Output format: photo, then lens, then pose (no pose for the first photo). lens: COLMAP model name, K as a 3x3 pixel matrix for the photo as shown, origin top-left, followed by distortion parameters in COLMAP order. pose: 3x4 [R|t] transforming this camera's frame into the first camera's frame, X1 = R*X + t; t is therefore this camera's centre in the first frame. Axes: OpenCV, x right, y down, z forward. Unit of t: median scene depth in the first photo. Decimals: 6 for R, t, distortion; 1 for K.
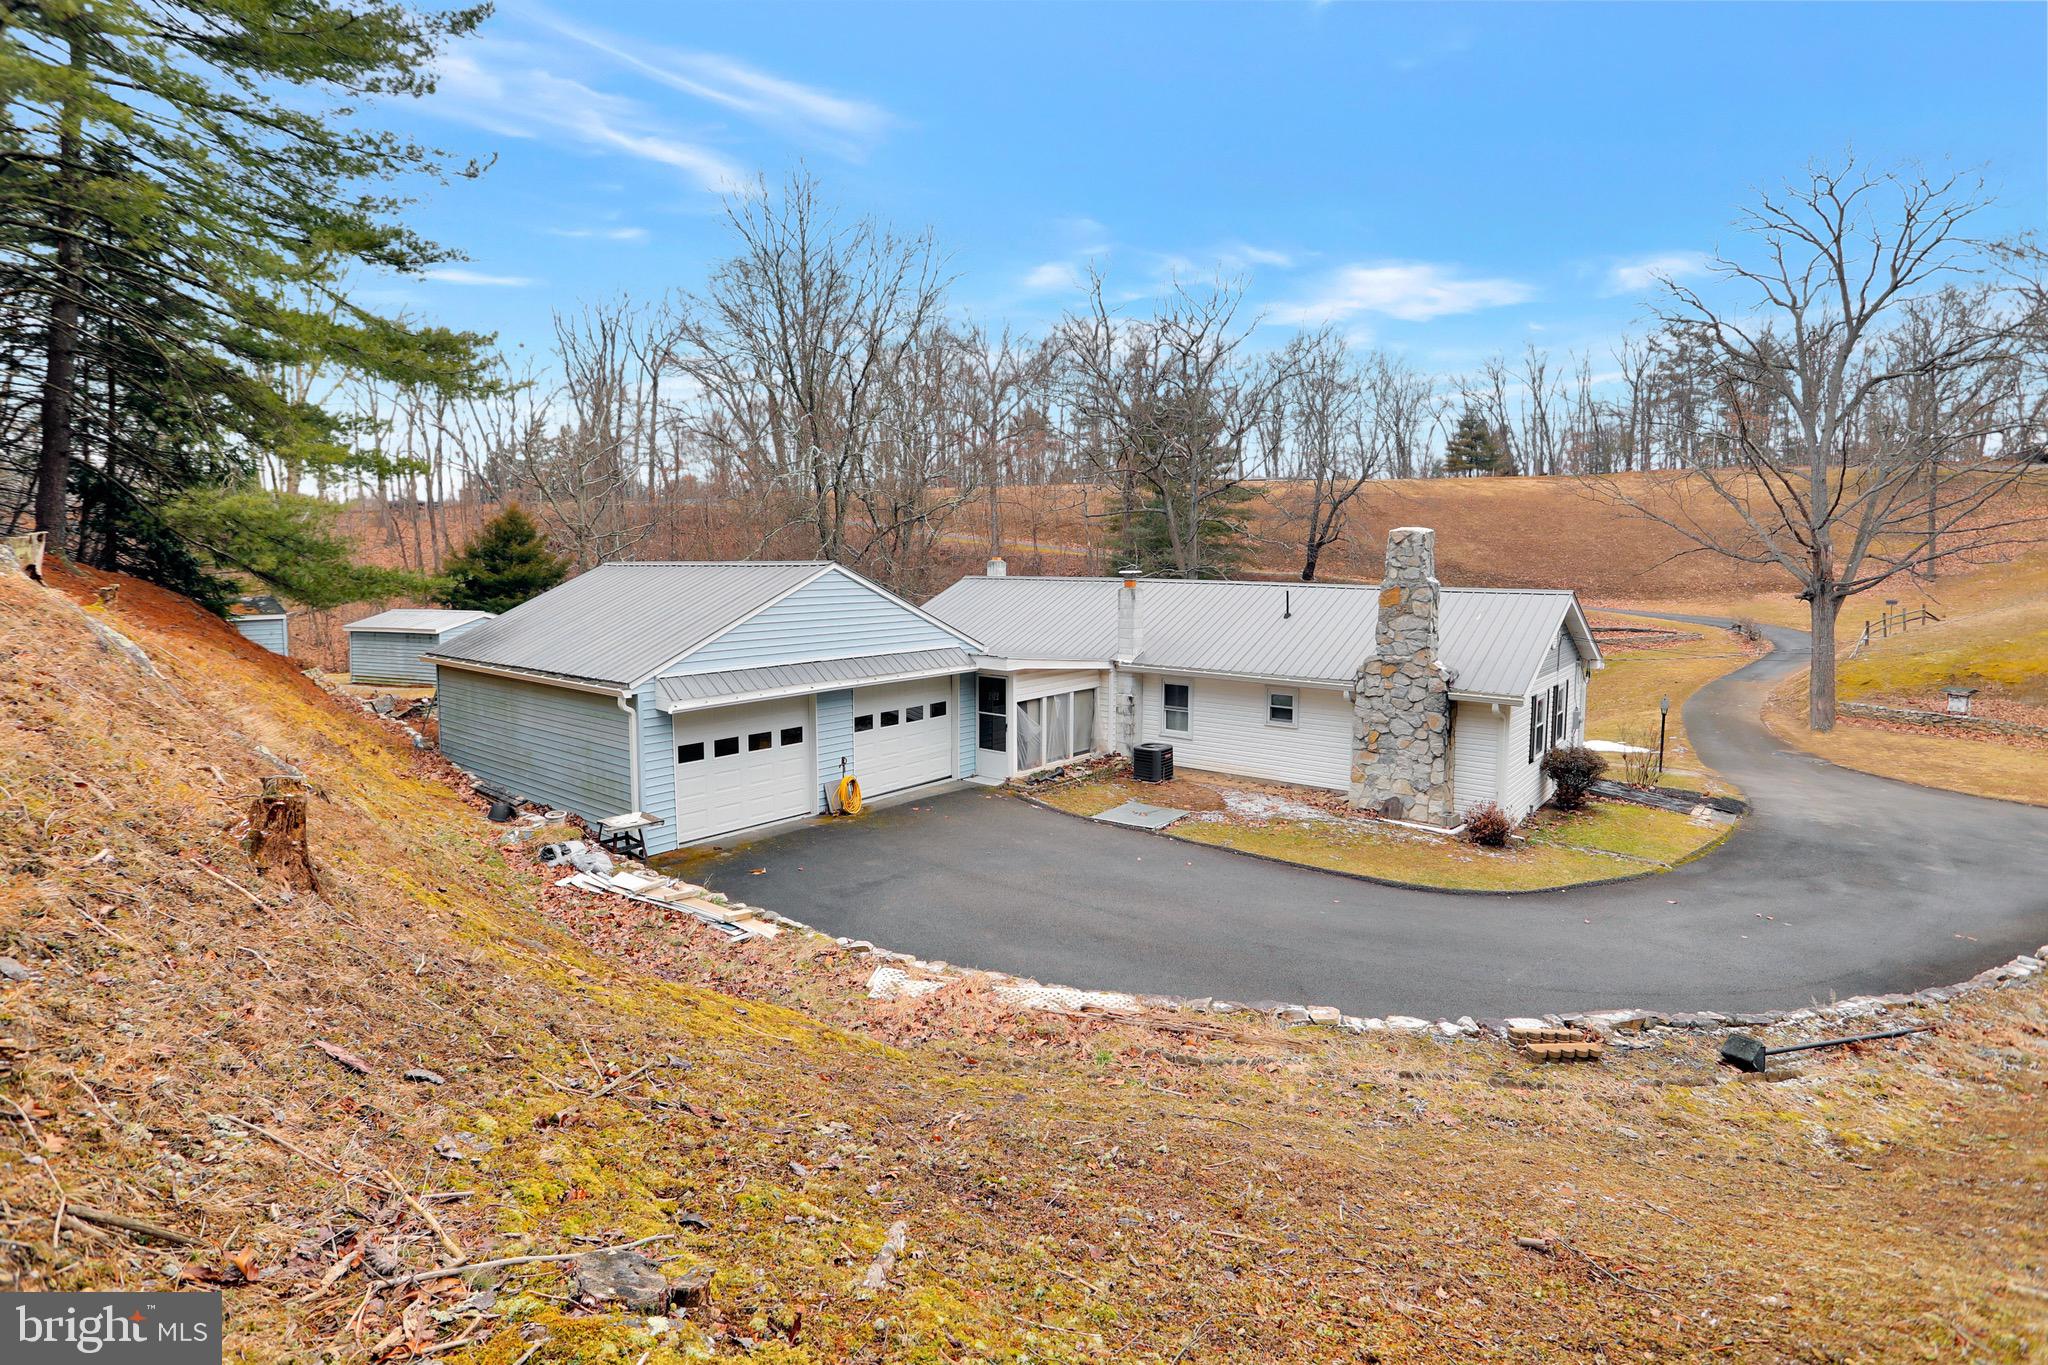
lens RADIAL K [[1020.8, 0, 998.5], [0, 1020.8, 643.1], [0, 0, 1]] dist [-0.056994, -0.000058]
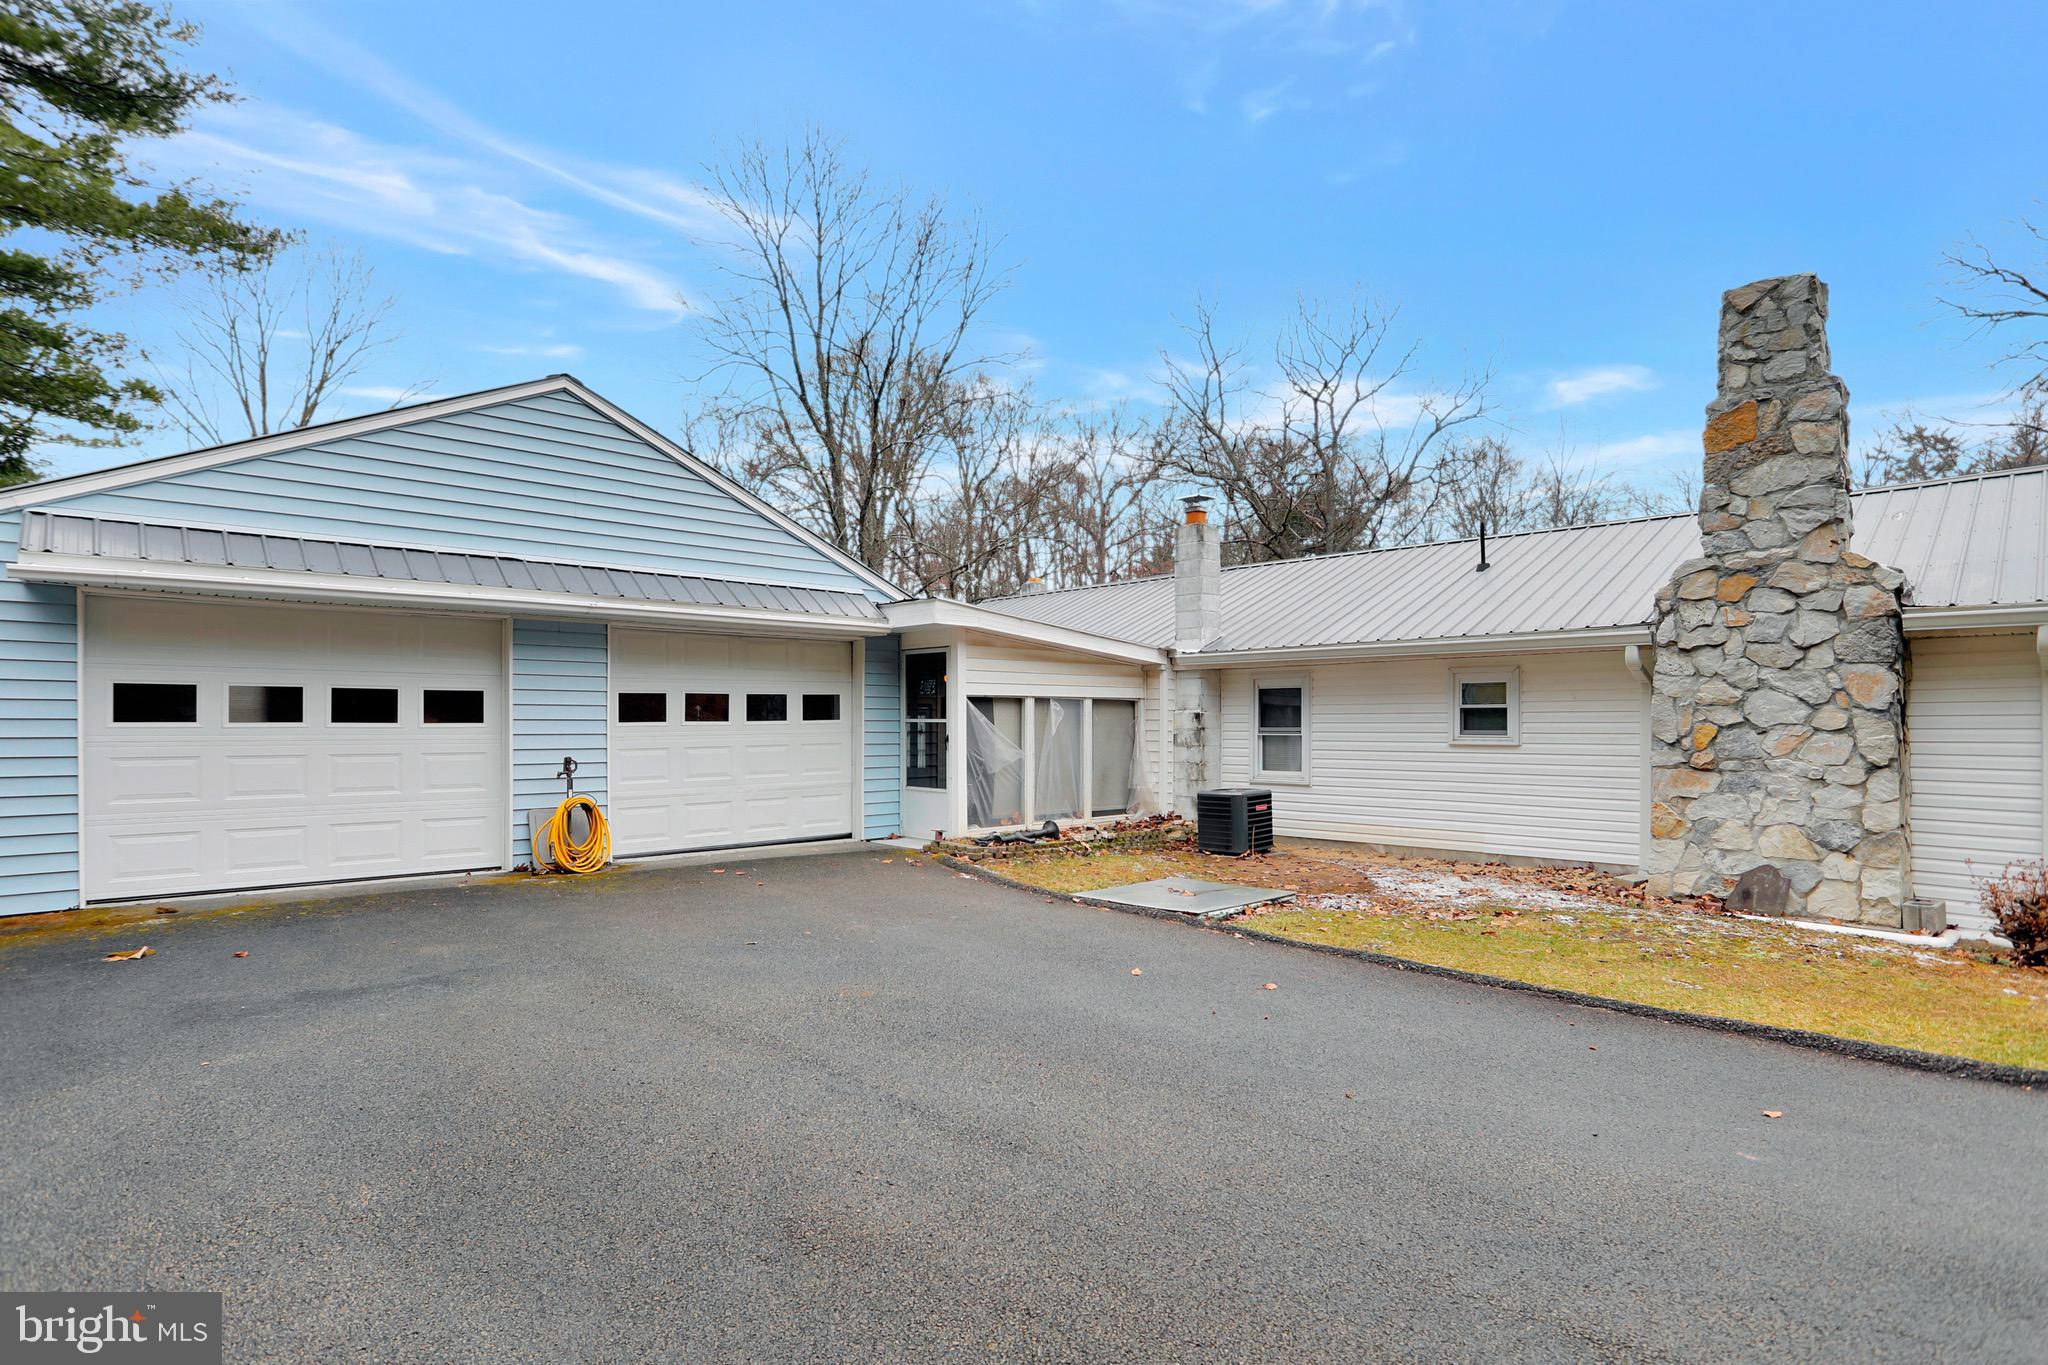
lens RADIAL K [[1018.3, 0, 1003.7], [0, 1018.3, 734.4], [0, 0, 1]] dist [-0.067008, 0.029206]
pose [[0.991107, -0.000850, -0.133064, 0.106648], [-0.009317, 0.997082, -0.075765, 0.117517], [0.132741, 0.076331, 0.988207, 0.470522]]
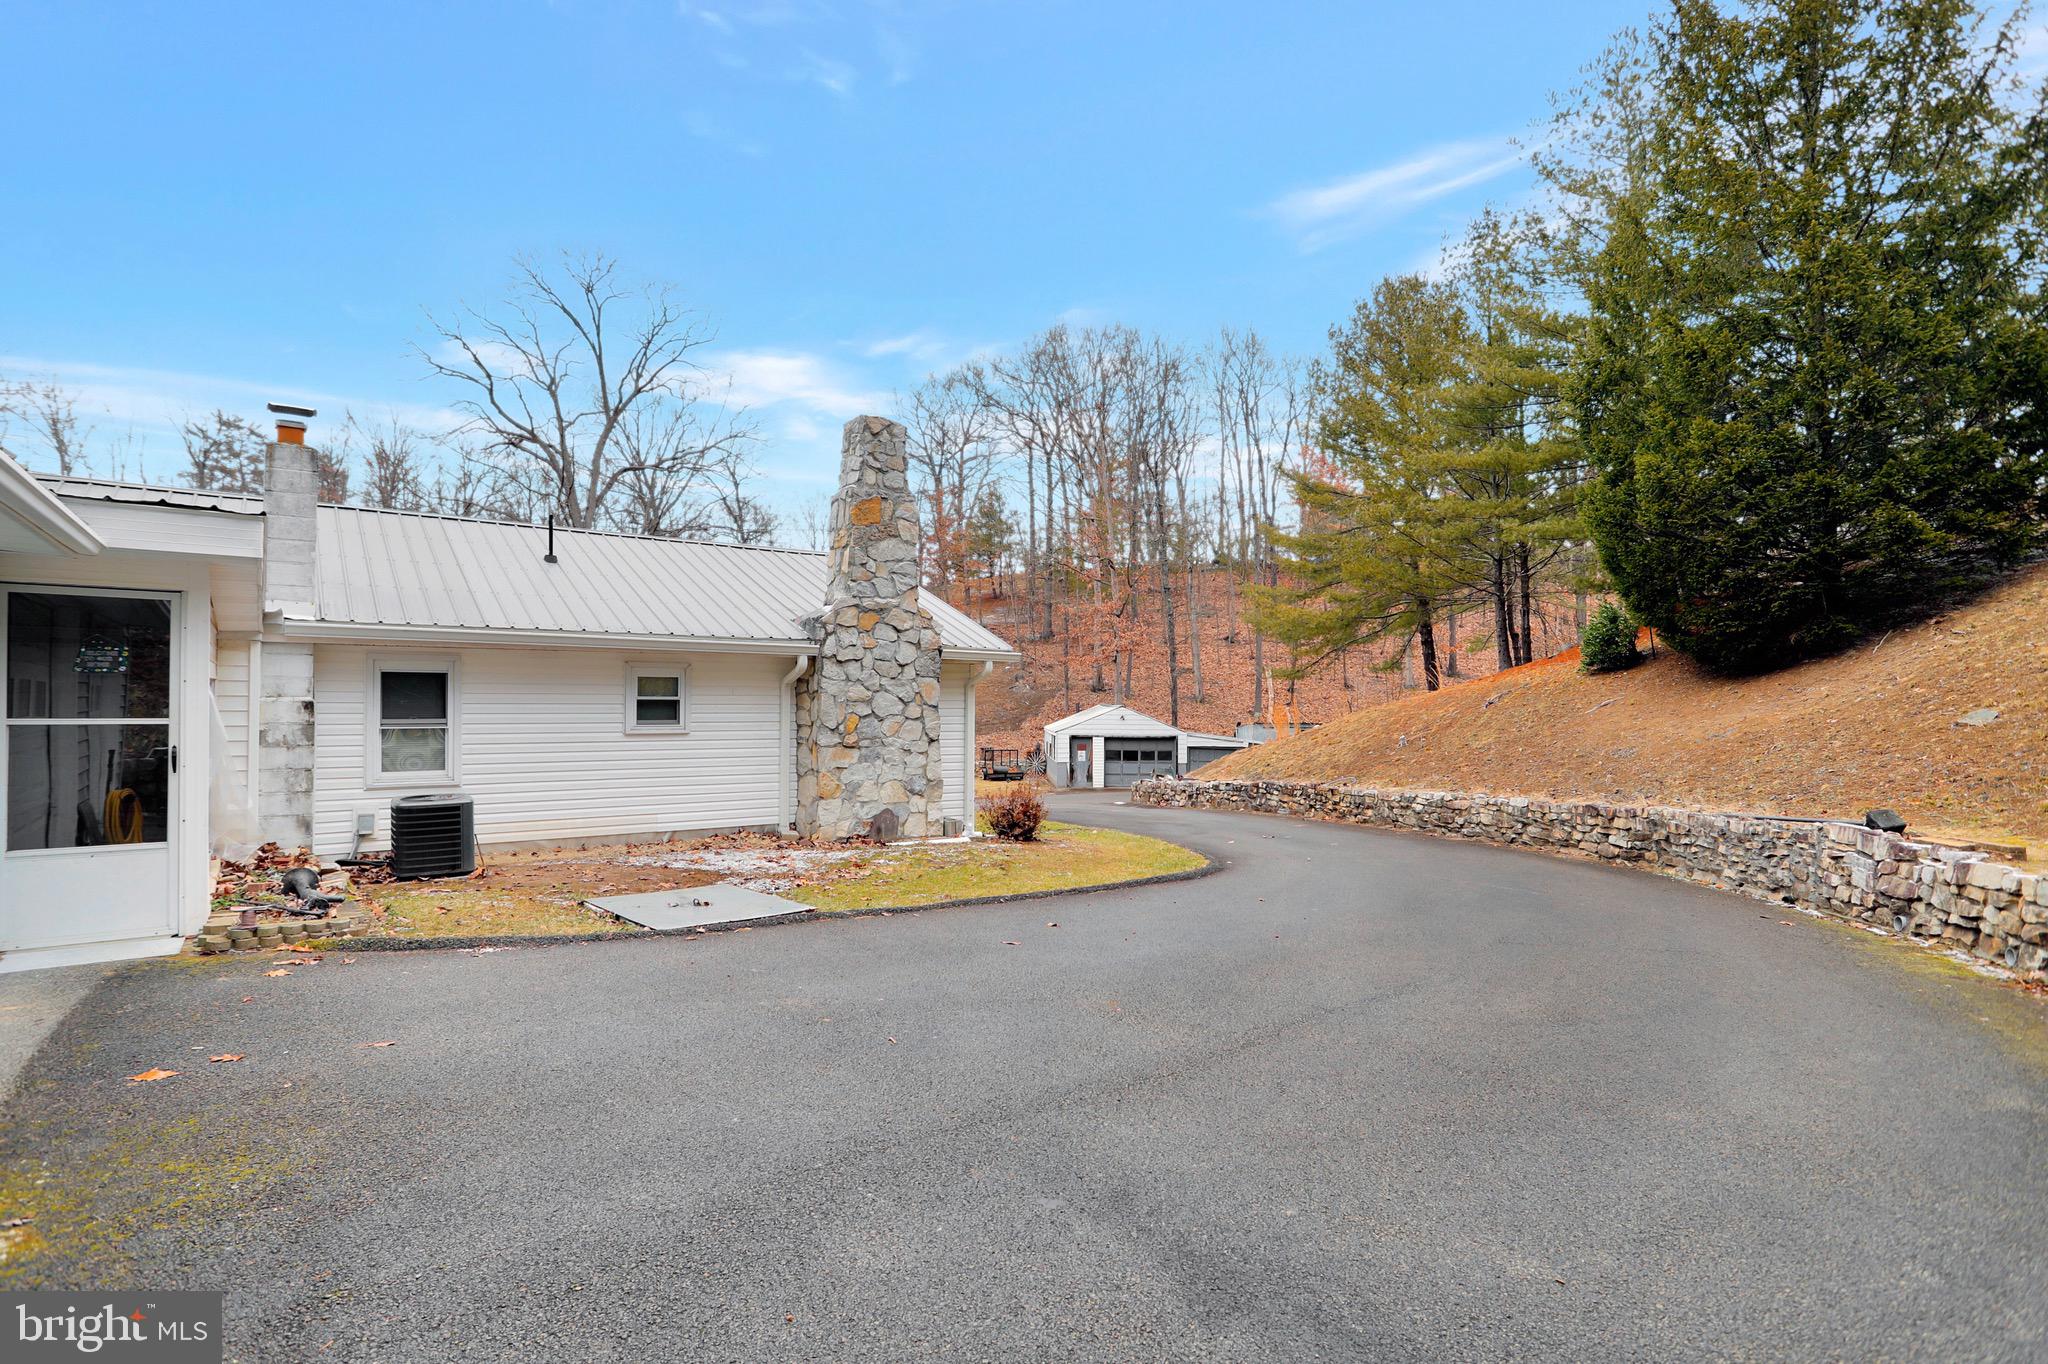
lens RADIAL K [[1018.3, 0, 1025.7], [0, 1018.3, 710.0], [0, 0, 1]] dist [-0.068472, 0.000073]
pose [[0.224834, -0.009148, 0.974354, -0.214361], [0.078149, 0.996904, -0.008673, 0.090002], [-0.971258, 0.078095, 0.224853, 0.679073]]
